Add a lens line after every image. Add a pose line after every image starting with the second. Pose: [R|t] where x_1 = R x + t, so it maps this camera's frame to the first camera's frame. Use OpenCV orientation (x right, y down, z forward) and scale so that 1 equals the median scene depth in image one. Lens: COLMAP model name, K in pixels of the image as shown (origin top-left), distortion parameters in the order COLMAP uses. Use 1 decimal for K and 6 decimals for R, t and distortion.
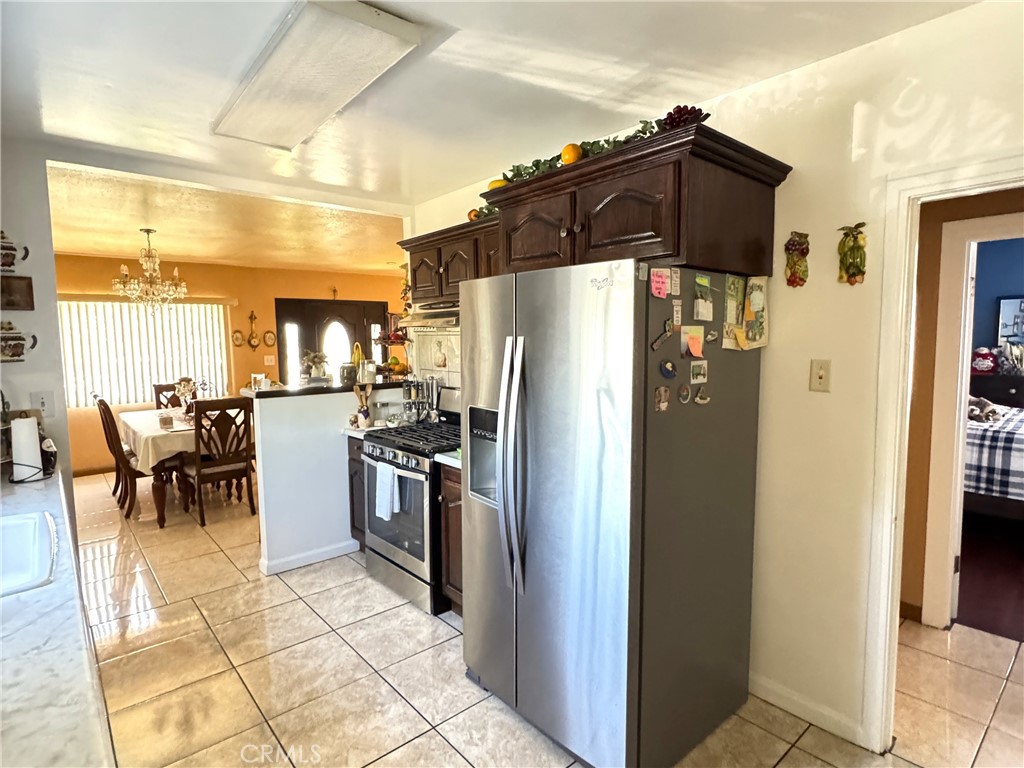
lens RADIAL K [[544.6, 0, 512.0], [0, 544.6, 384.0], [0, 0, 1]] dist [-0.005660, 0.000421]
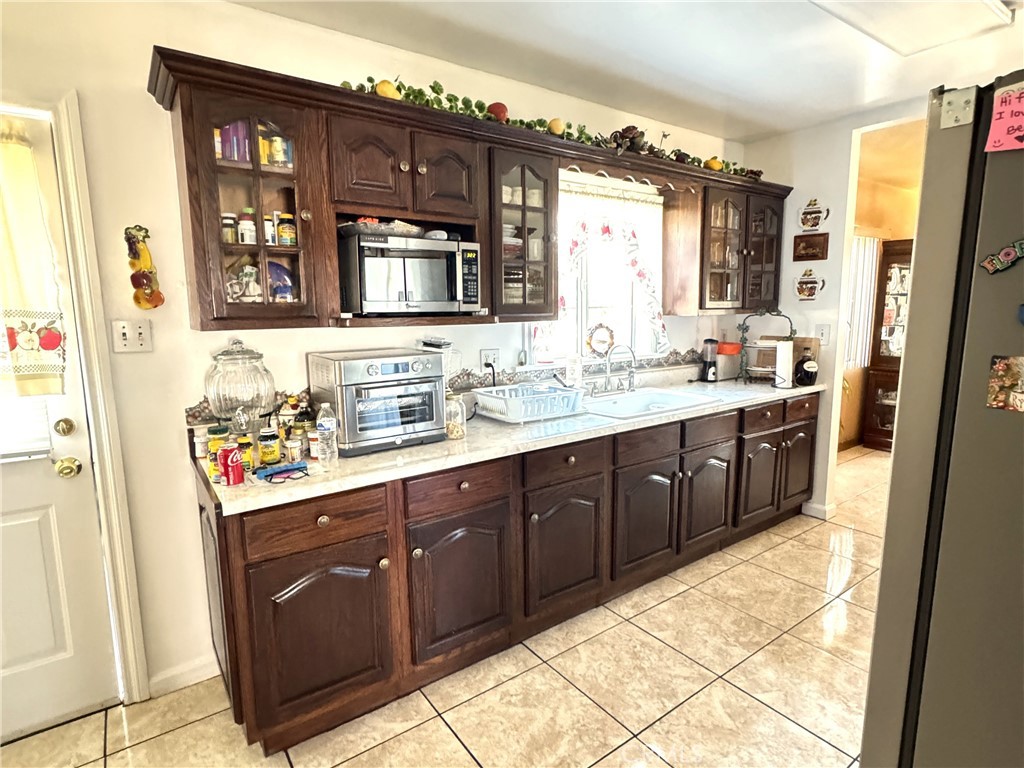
lens RADIAL K [[544.6, 0, 512.0], [0, 544.6, 384.0], [0, 0, 1]] dist [-0.005660, 0.000421]
pose [[-0.093215, 0.160775, -0.982579, 0.369796], [-0.073313, 0.983089, 0.167814, -0.007823], [0.992943, 0.087678, -0.079852, 0.312257]]
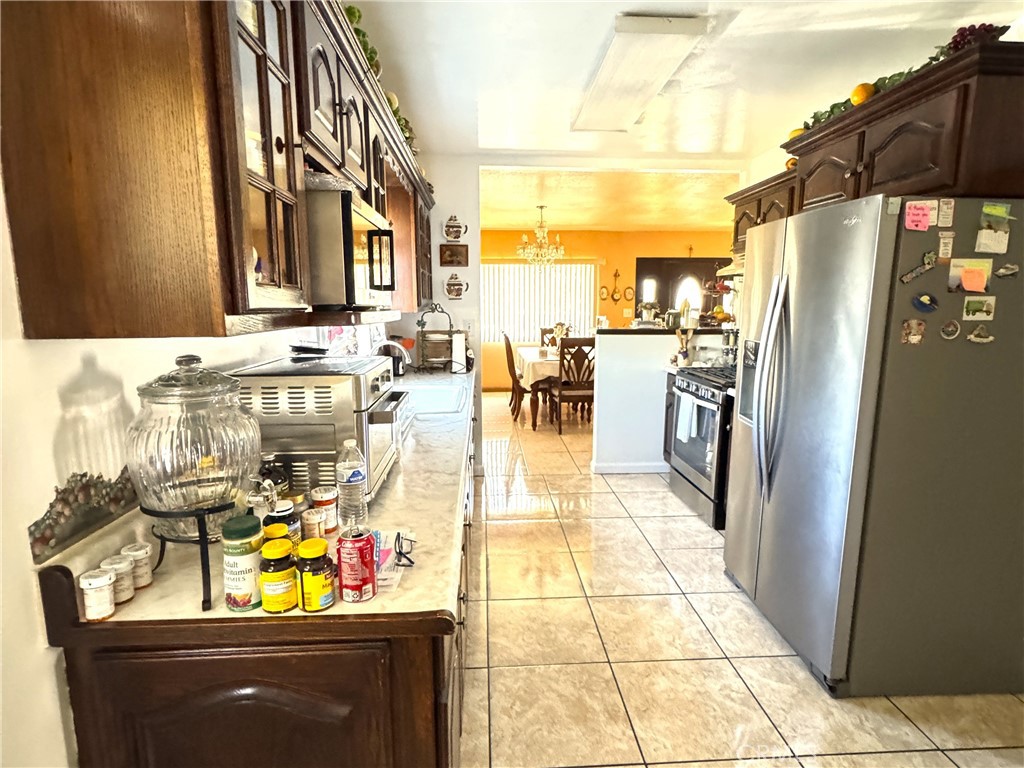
lens RADIAL K [[544.6, 0, 512.0], [0, 544.6, 384.0], [0, 0, 1]] dist [-0.005660, 0.000421]
pose [[0.789801, 0.103938, -0.604493, 0.153220], [-0.062646, 0.994053, 0.089070, 0.040452], [0.610156, -0.032478, 0.791615, -0.132127]]
